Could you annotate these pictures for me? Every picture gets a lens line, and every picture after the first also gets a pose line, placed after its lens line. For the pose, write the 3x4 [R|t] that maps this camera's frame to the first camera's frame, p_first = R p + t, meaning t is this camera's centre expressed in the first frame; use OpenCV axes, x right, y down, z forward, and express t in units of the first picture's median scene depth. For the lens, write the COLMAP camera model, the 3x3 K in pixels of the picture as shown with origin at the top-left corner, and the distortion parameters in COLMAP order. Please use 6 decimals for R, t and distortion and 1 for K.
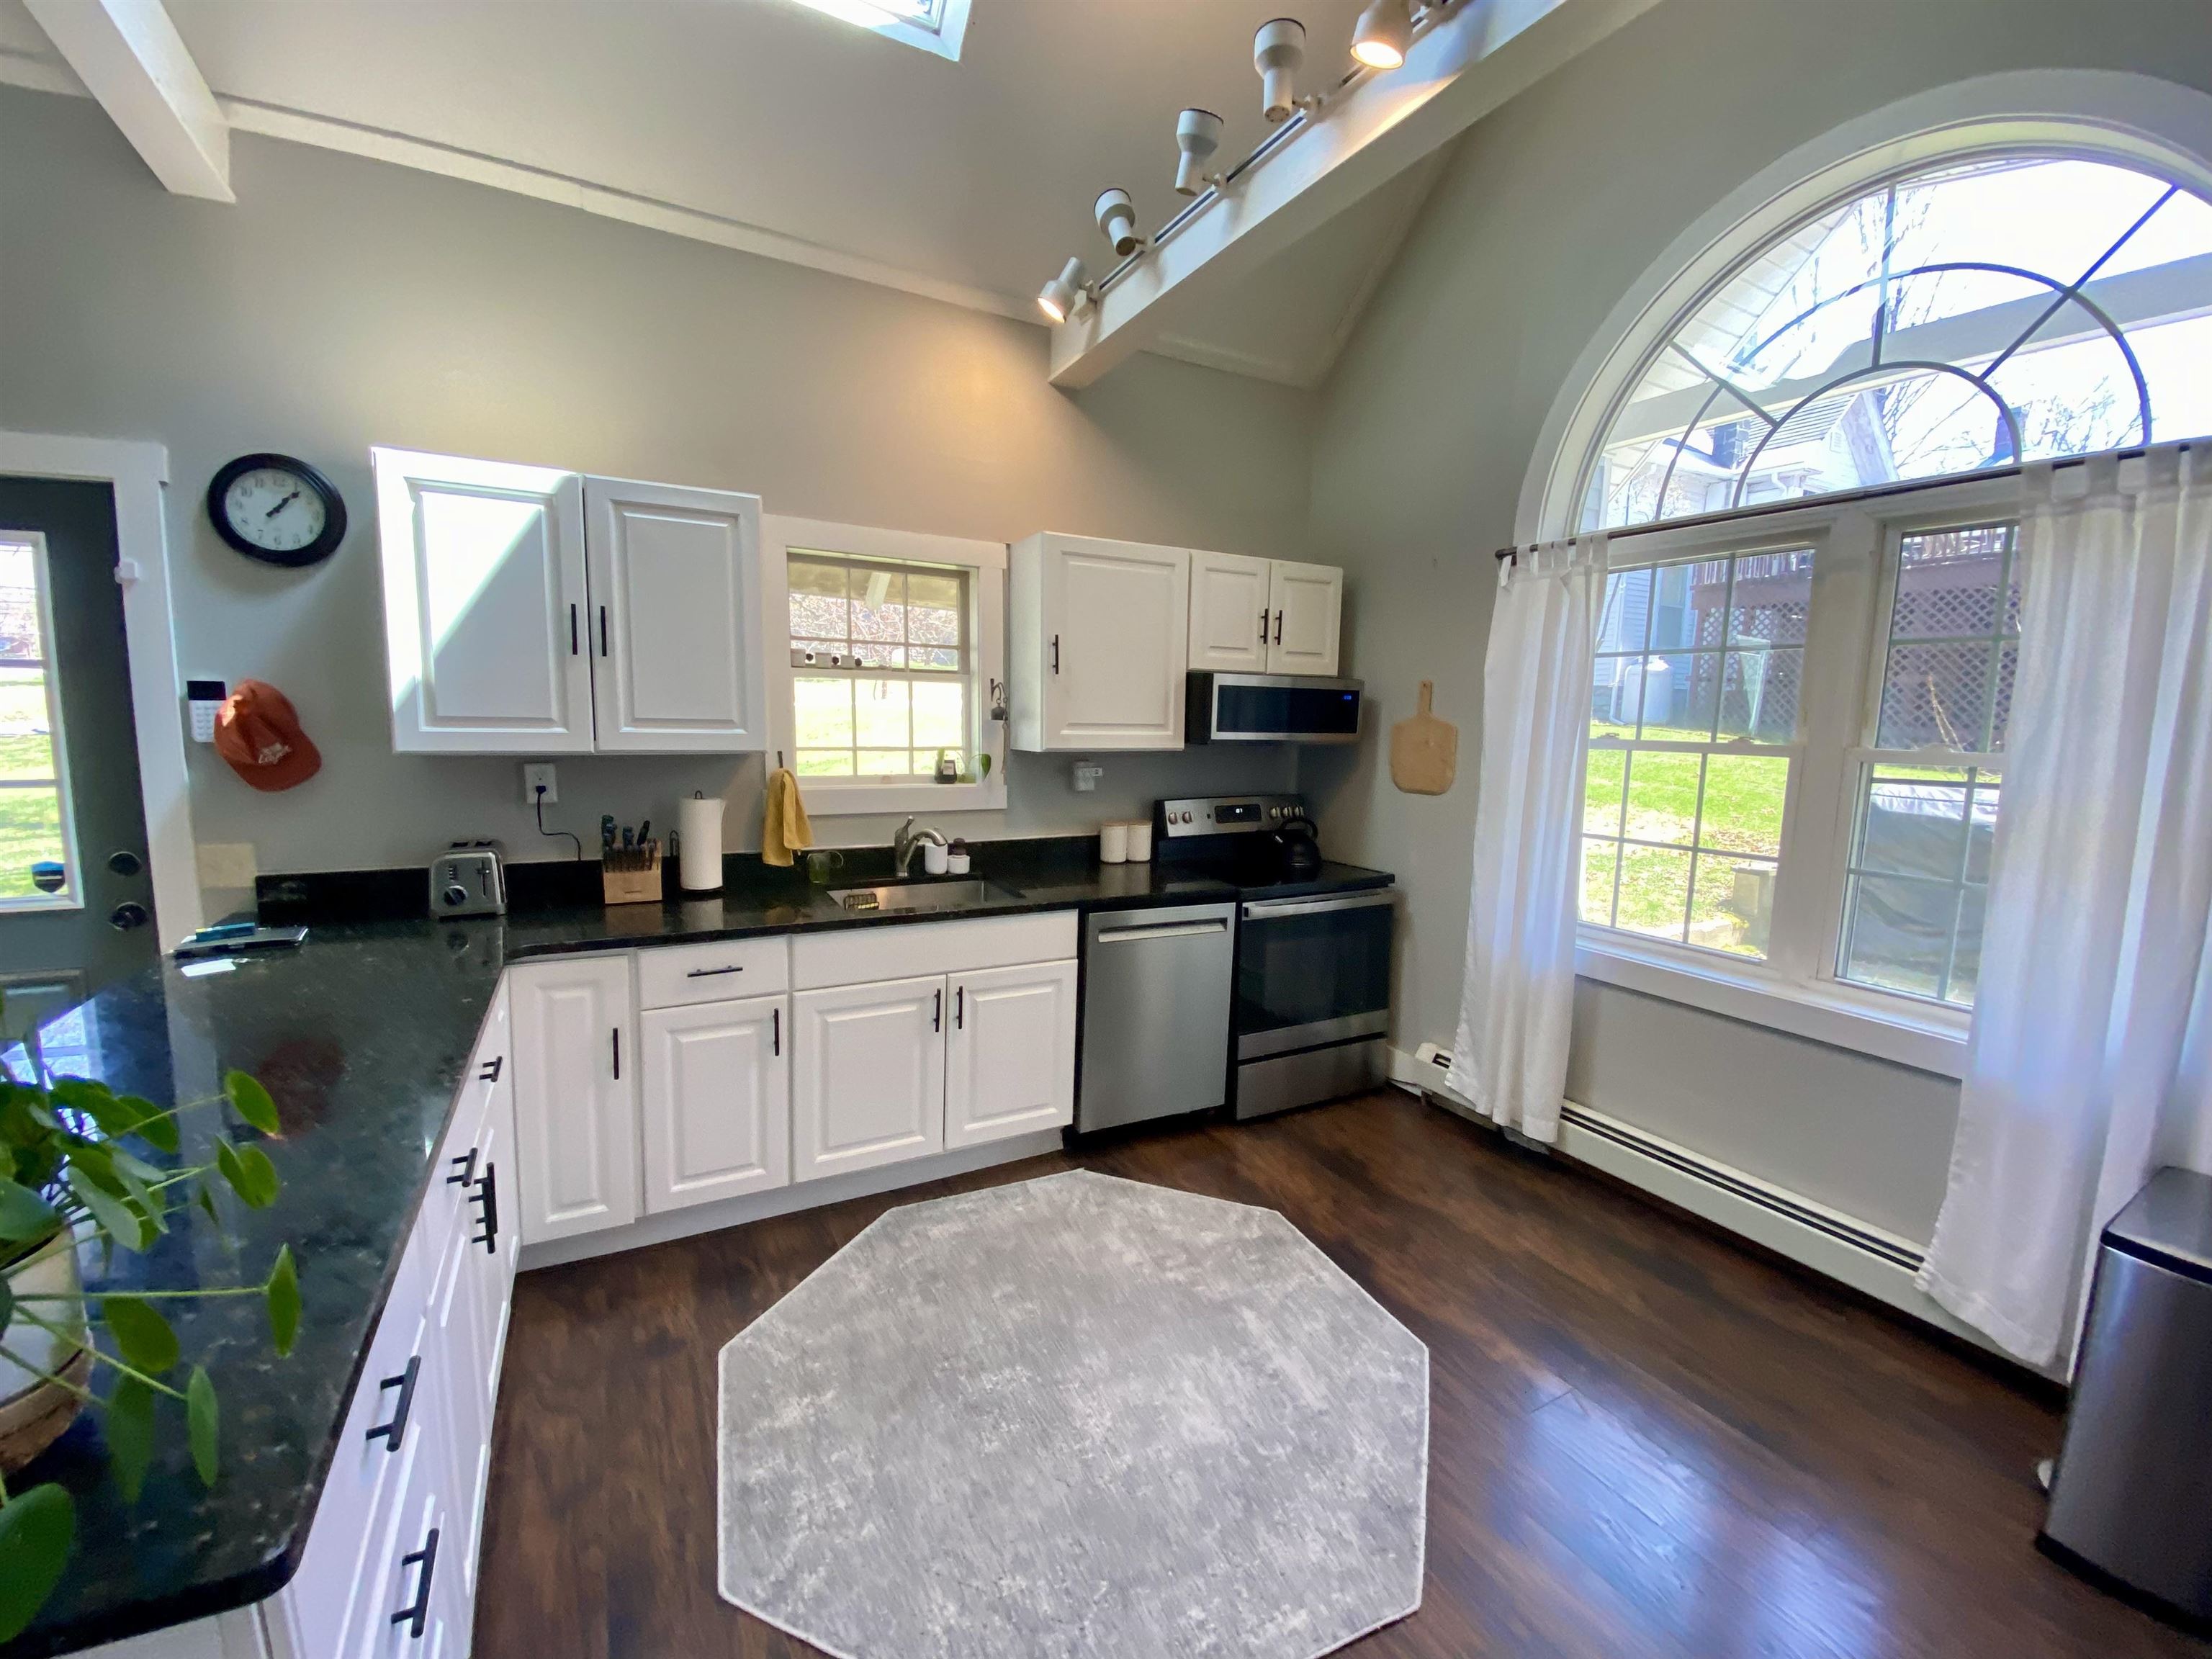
lens RADIAL K [[890.8, 0, 1100.3], [0, 890.8, 818.0], [0, 0, 1]] dist [0.010629, -0.014428]
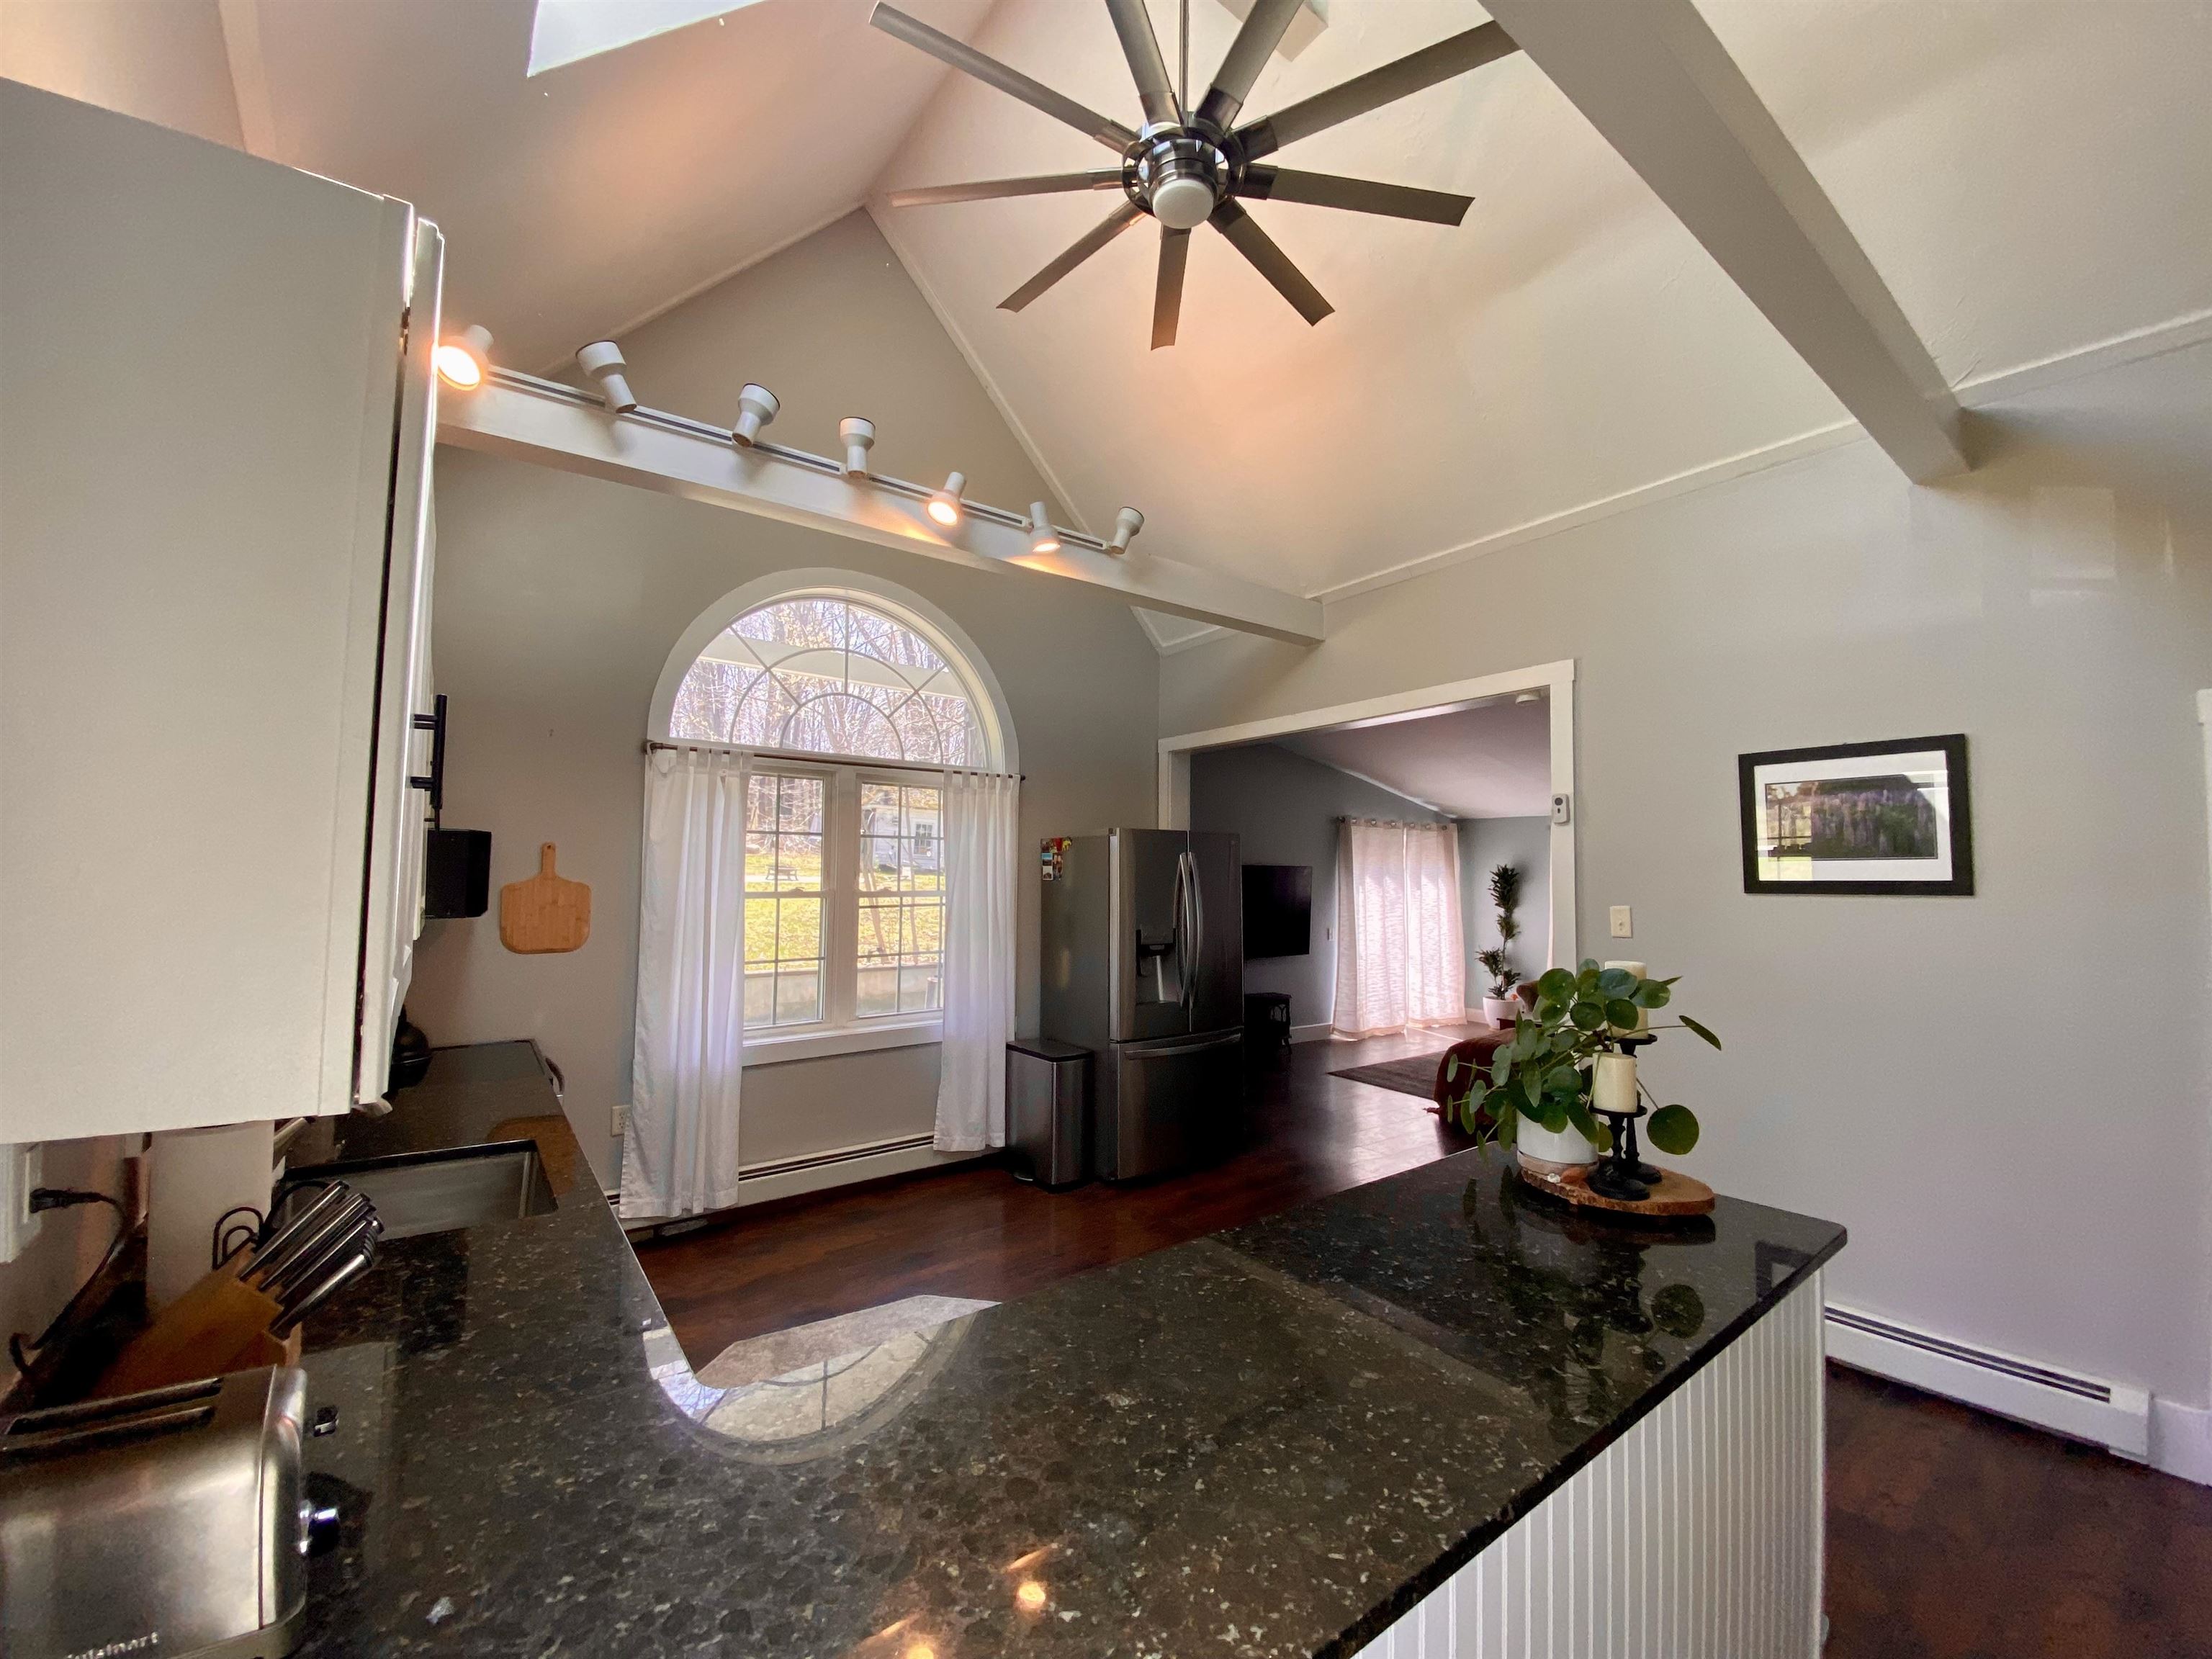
lens RADIAL K [[890.8, 0, 1100.3], [0, 890.8, 818.0], [0, 0, 1]] dist [0.010629, -0.014428]
pose [[-0.142074, 0.039027, 0.989086, -0.971347], [0.101836, 0.994497, -0.024612, -0.119182], [-0.984604, 0.097228, -0.145267, 0.672488]]
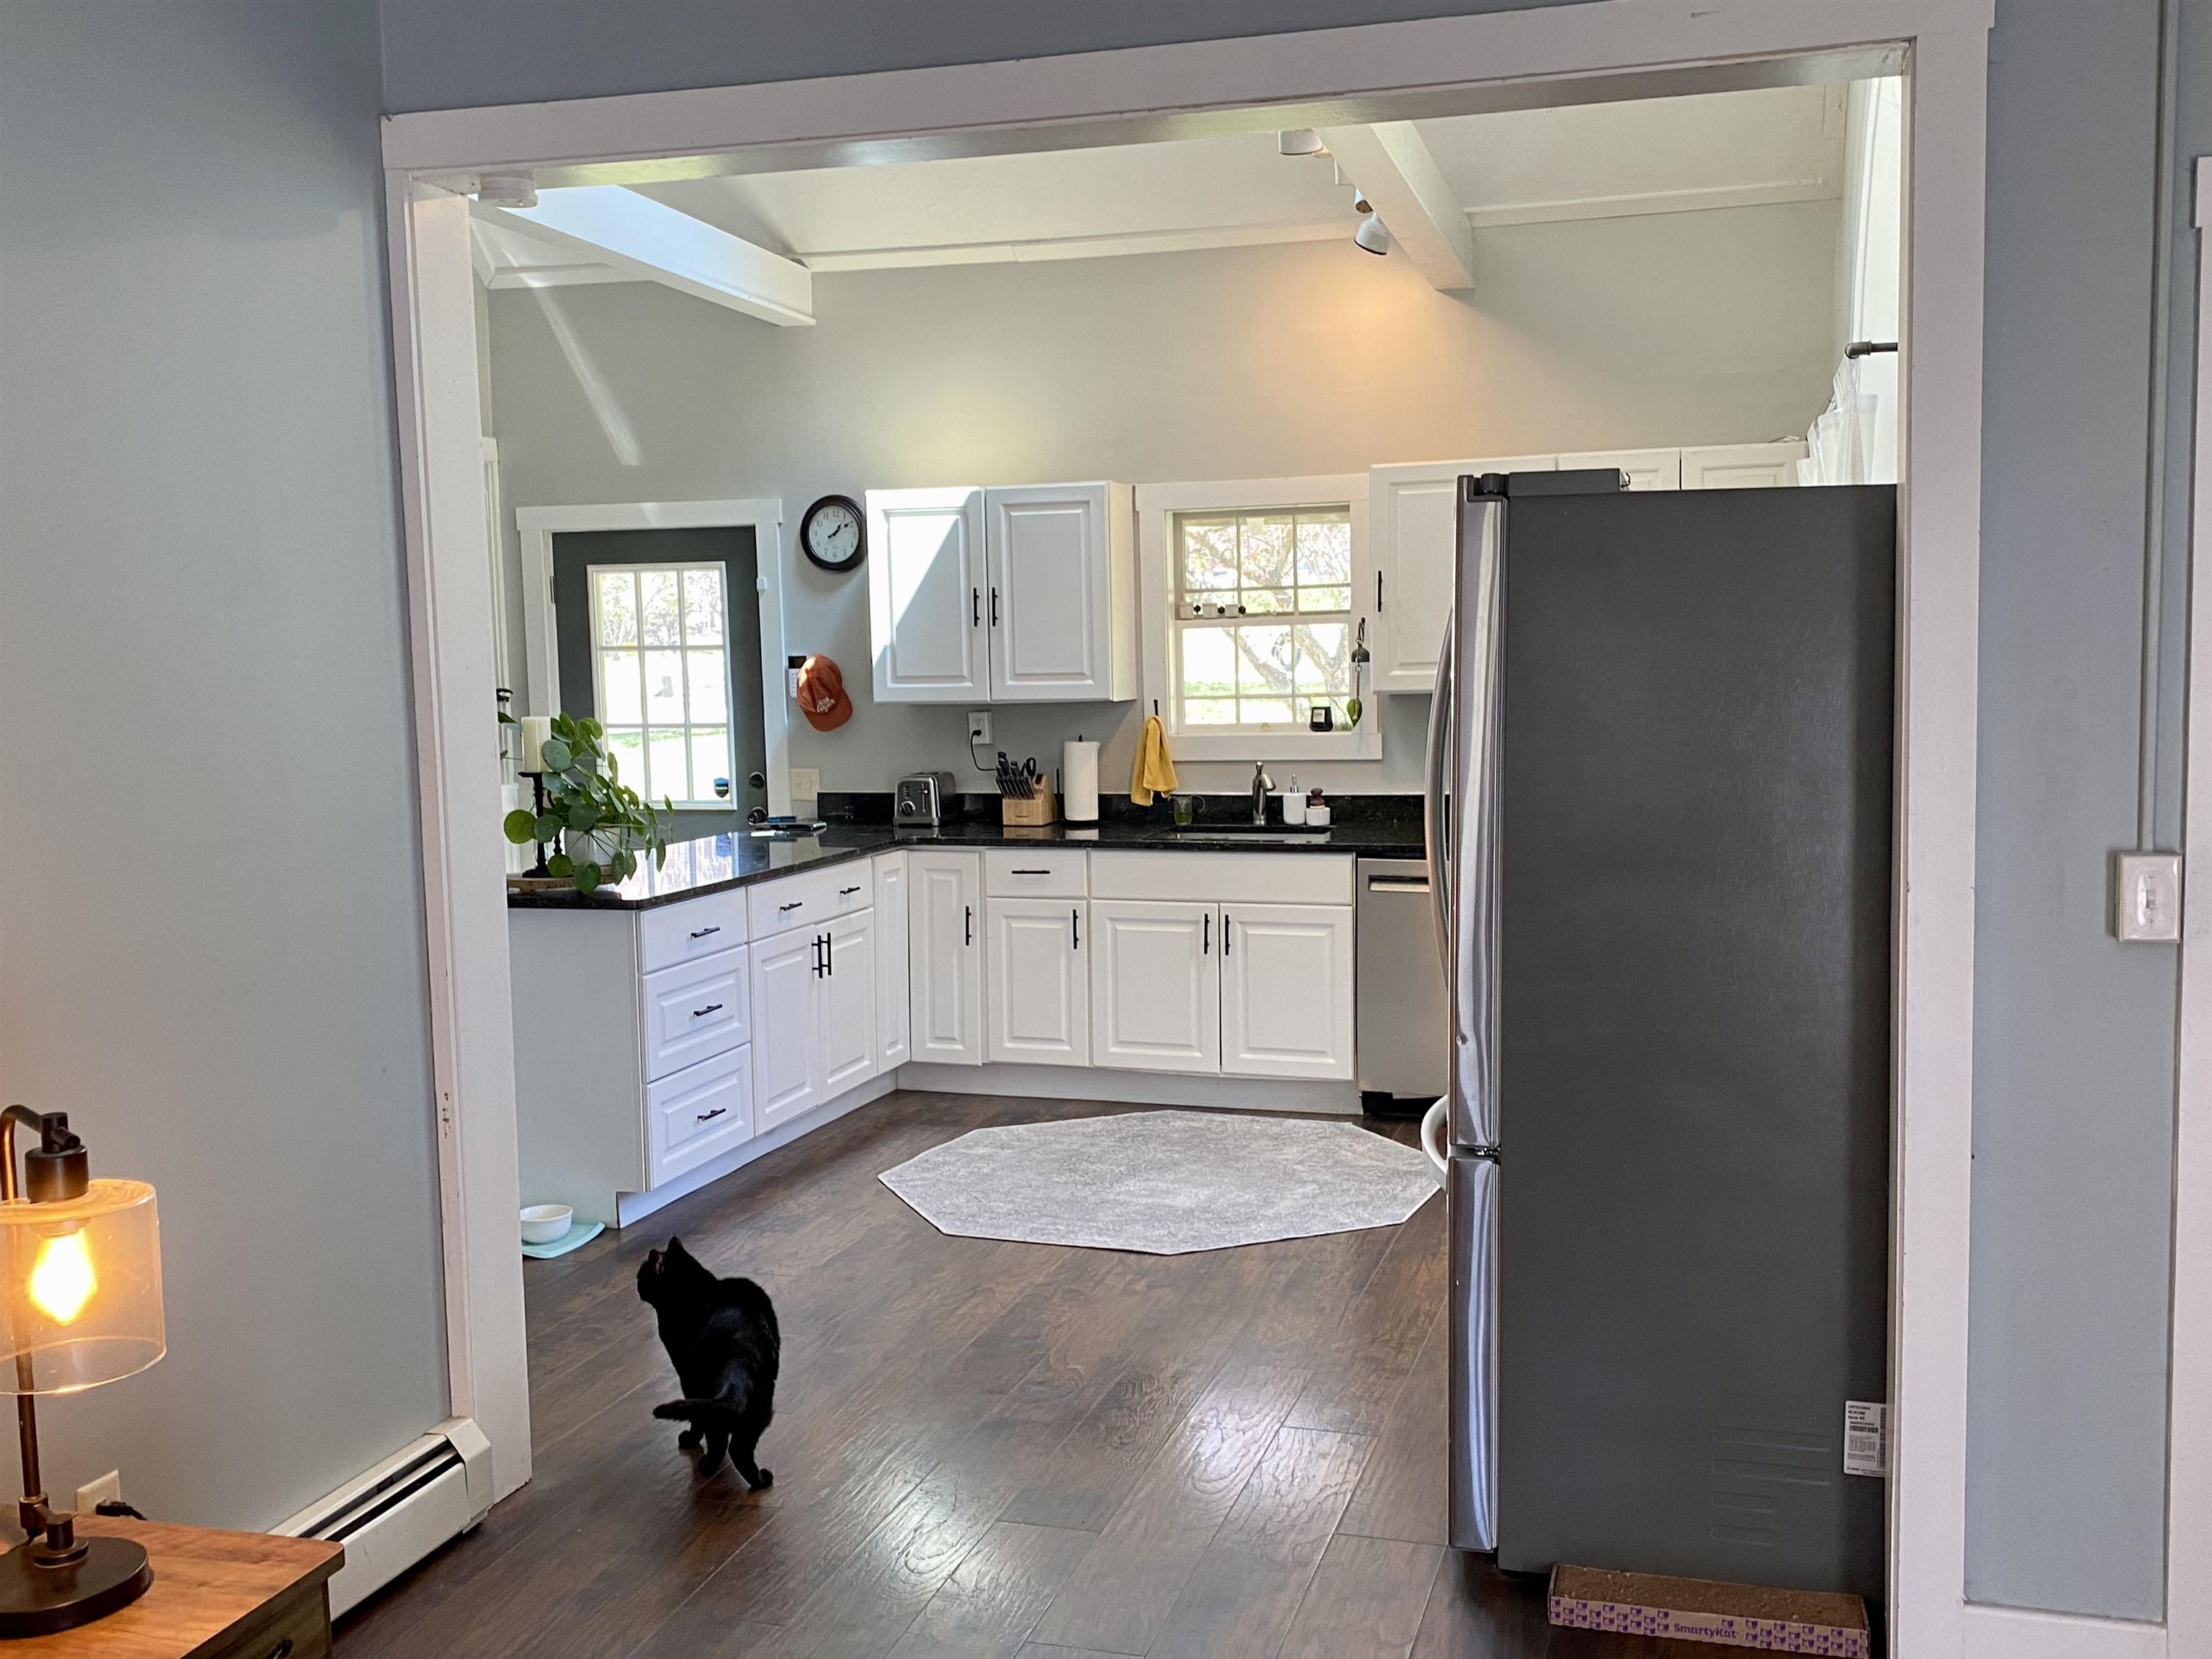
lens RADIAL K [[2005.5, 0, 1106.0], [0, 2005.5, 829.5], [0, 0, 1]] dist [0.003078, -0.005200]
pose [[0.703376, 0.029381, -0.710210, 1.597895], [-0.046835, 0.998890, -0.005061, 0.116273], [0.709273, 0.036822, 0.703971, -0.890550]]
